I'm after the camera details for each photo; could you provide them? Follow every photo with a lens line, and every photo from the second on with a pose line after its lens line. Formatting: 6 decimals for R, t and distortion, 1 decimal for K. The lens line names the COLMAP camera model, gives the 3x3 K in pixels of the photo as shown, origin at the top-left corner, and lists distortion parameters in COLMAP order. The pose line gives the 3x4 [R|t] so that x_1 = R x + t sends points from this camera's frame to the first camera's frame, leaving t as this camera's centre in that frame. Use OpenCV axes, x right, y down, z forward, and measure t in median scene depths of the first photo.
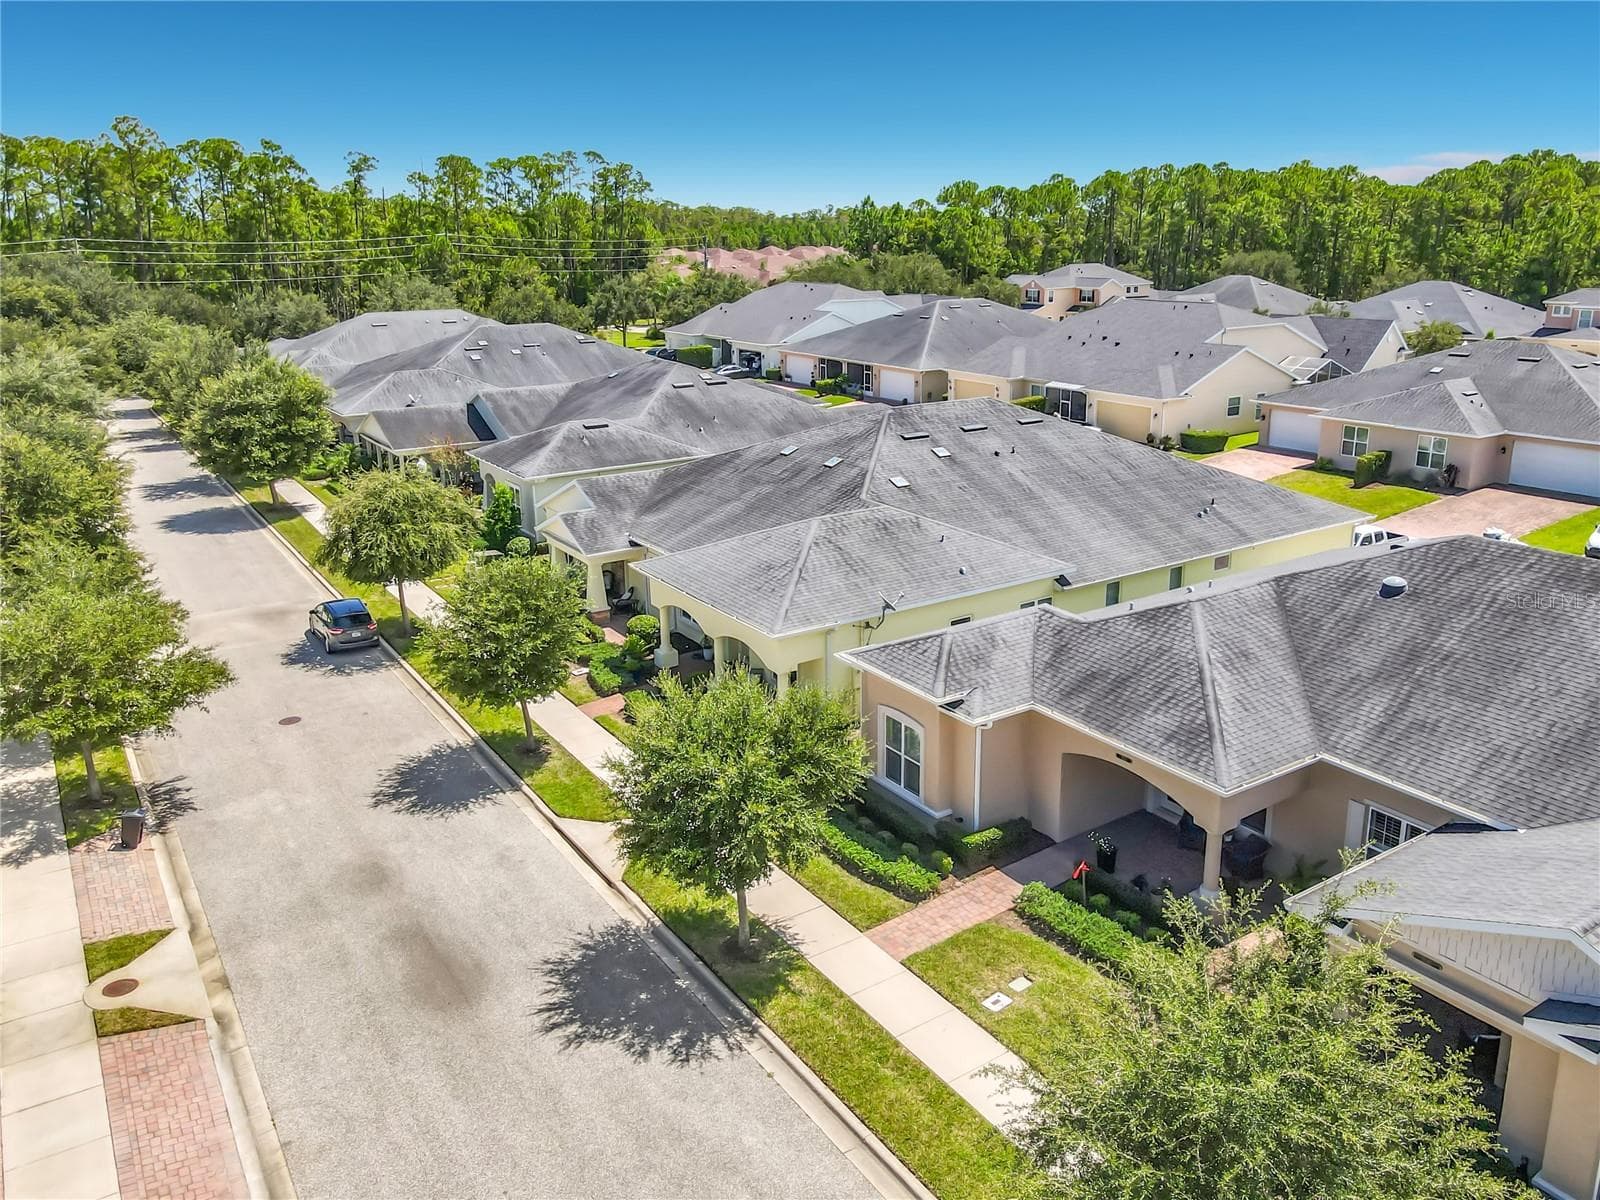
lens RADIAL K [[1175.7, 0, 821.9], [0, 1175.7, 563.9], [0, 0, 1]] dist [0.024980, 0.002255]
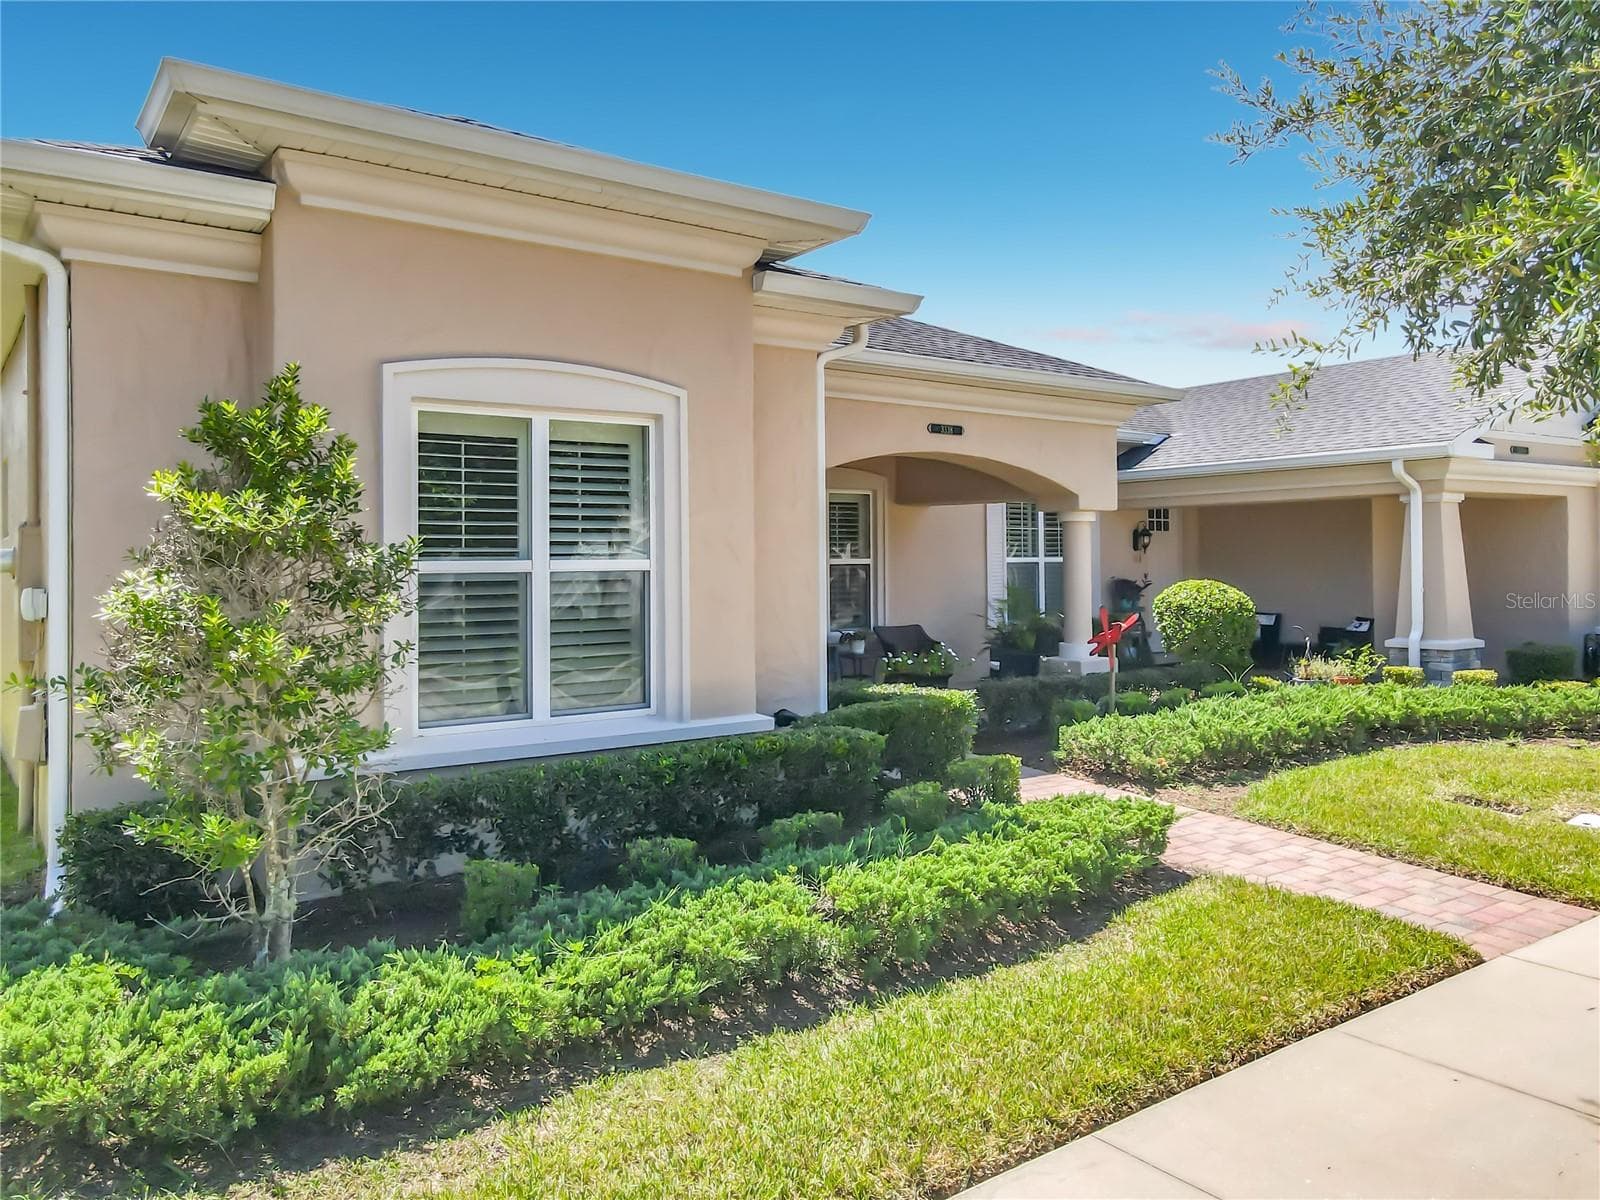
lens RADIAL K [[1190.8, 0, 812.2], [0, 1190.8, 546.9], [0, 0, 1]] dist [0.014801, 0.007095]
pose [[-0.039291, 0.021795, 0.998990, -0.188053], [0.276749, 0.960889, -0.010080, 0.199562], [-0.960139, 0.276073, -0.043786, 1.086147]]
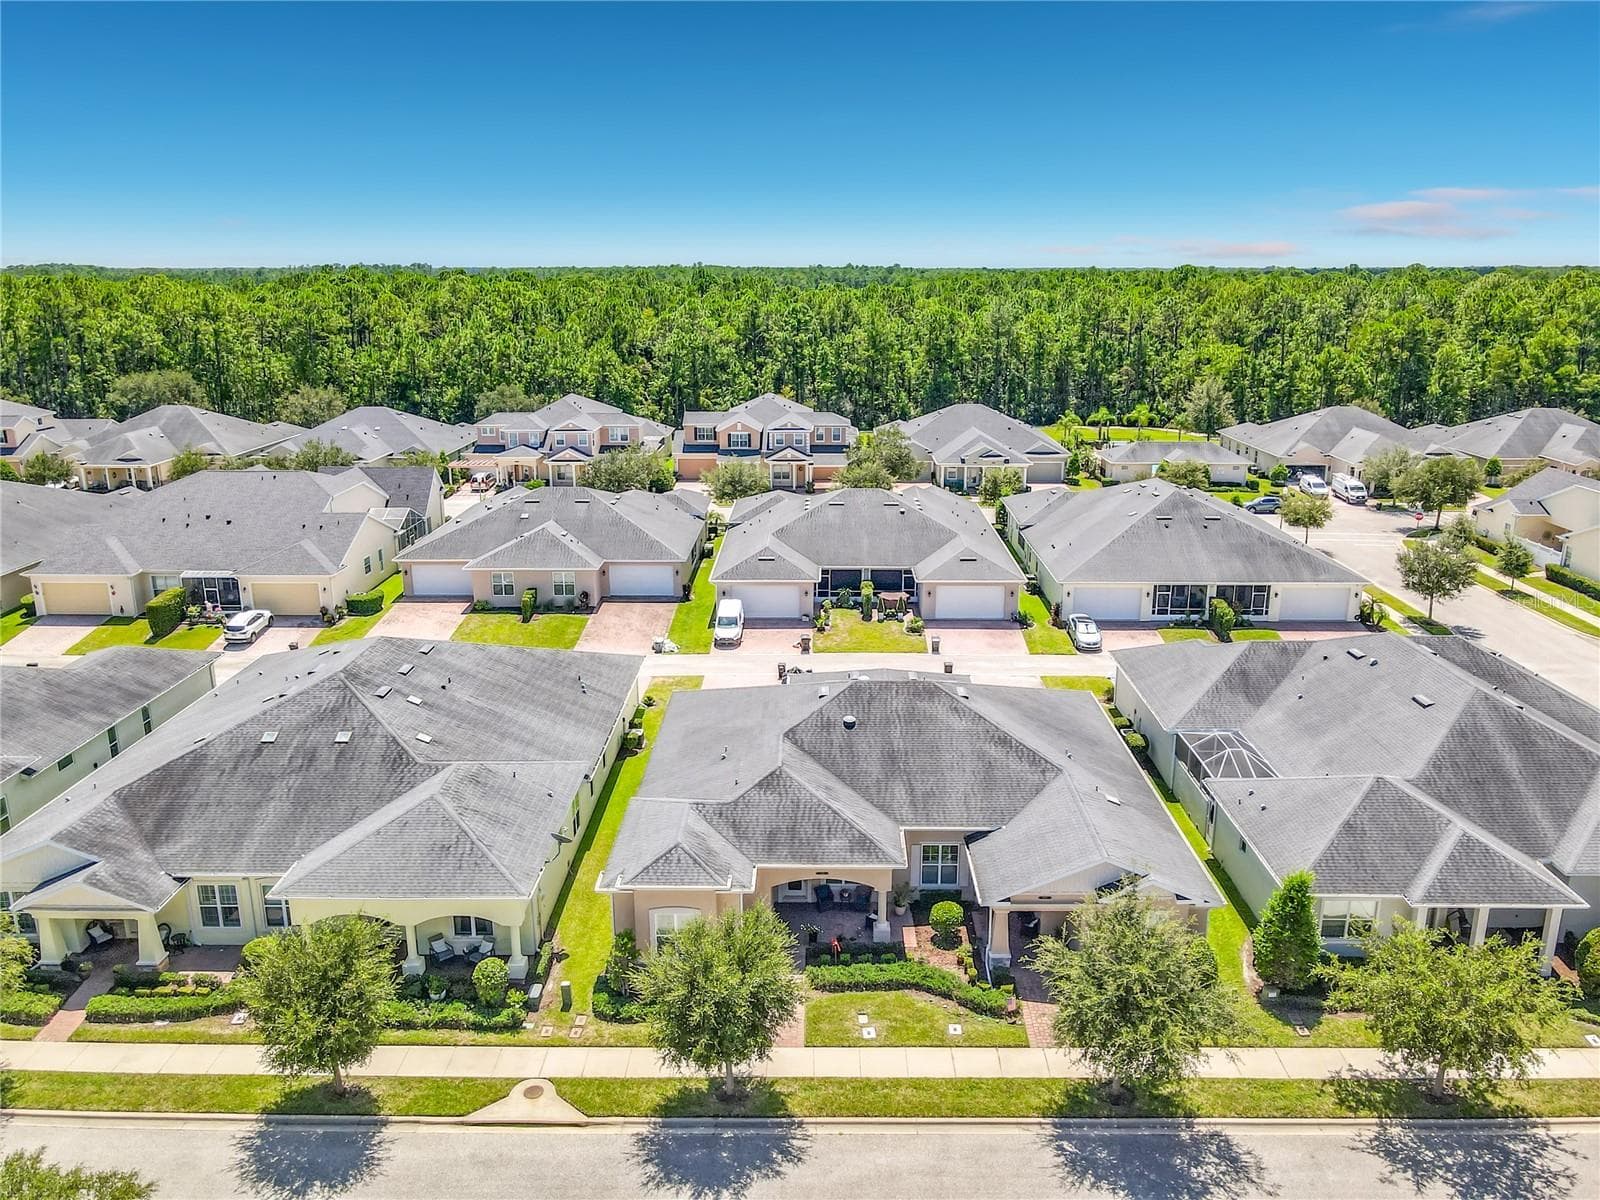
lens RADIAL K [[1190.1, 0, 800.0], [0, 1190.1, 600.0], [0, 0, 1]] dist [0.001190, 0.002347]
pose [[0.573683, -0.208558, 0.792080, -1.016504], [0.219714, 0.970782, 0.096478, -0.379077], [-0.789059, 0.118684, 0.602744, -0.032938]]
